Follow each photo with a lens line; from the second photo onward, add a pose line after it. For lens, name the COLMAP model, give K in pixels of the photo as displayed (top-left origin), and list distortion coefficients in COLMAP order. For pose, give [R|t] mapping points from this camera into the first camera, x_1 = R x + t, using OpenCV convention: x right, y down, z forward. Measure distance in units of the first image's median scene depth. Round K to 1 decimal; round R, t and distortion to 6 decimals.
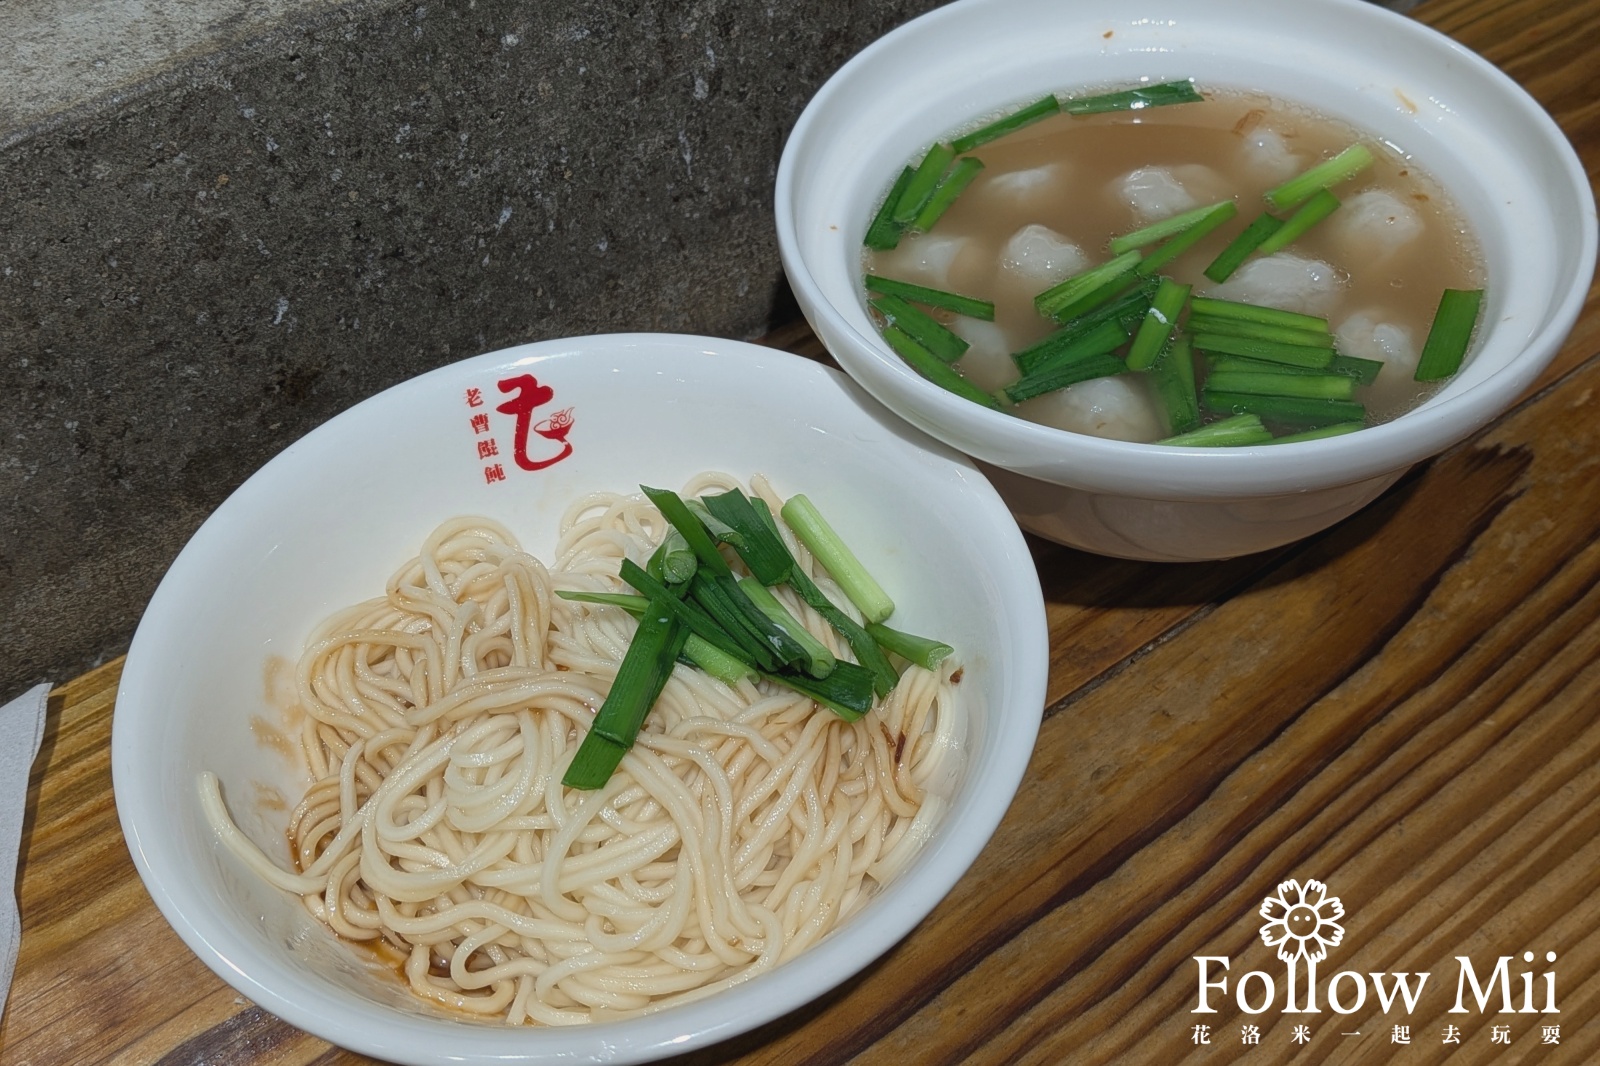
lens RADIAL K [[1423.3, 0, 800.0], [0, 1423.3, 533.0], [0, 0, 1]] dist [0.089896, -0.155402]
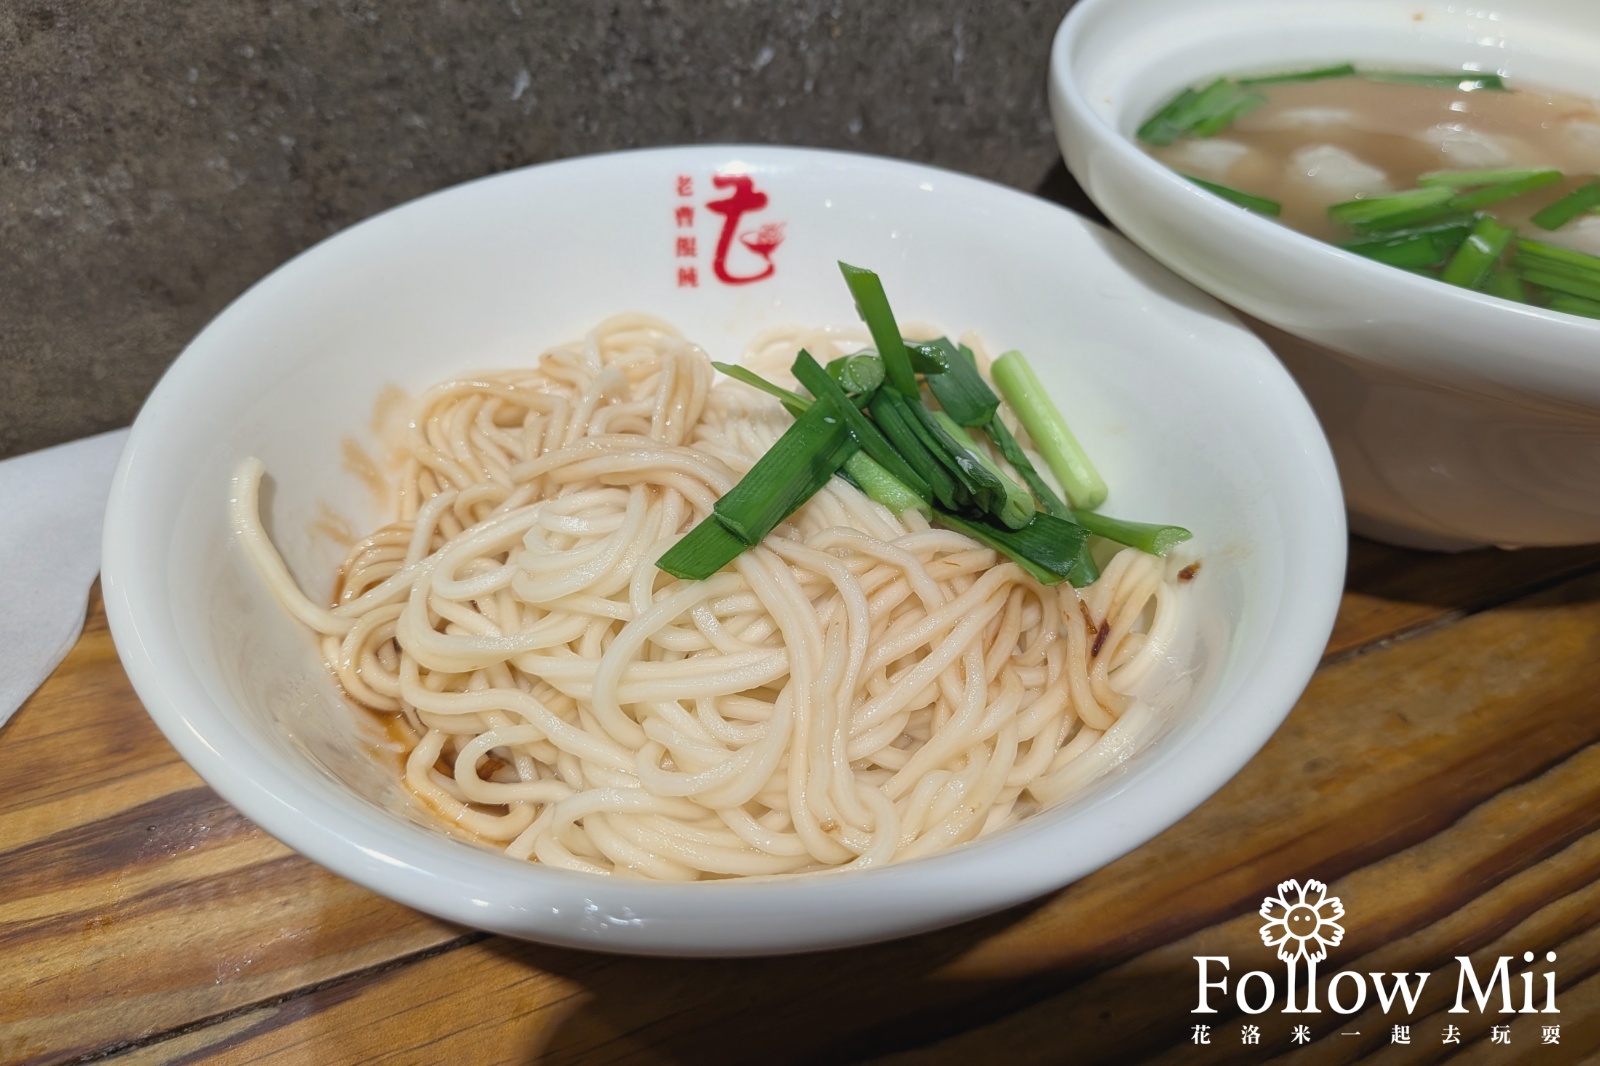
lens RADIAL K [[1097.3, 0, 799.2], [0, 1097.3, 462.5], [0, 0, 1]] dist [0.062677, -0.130282]
pose [[0.965692, 0.207966, -0.155530, -0.011485], [-0.223064, 0.970938, -0.086729, 0.142264], [0.132974, 0.118446, 0.984017, 0.388964]]
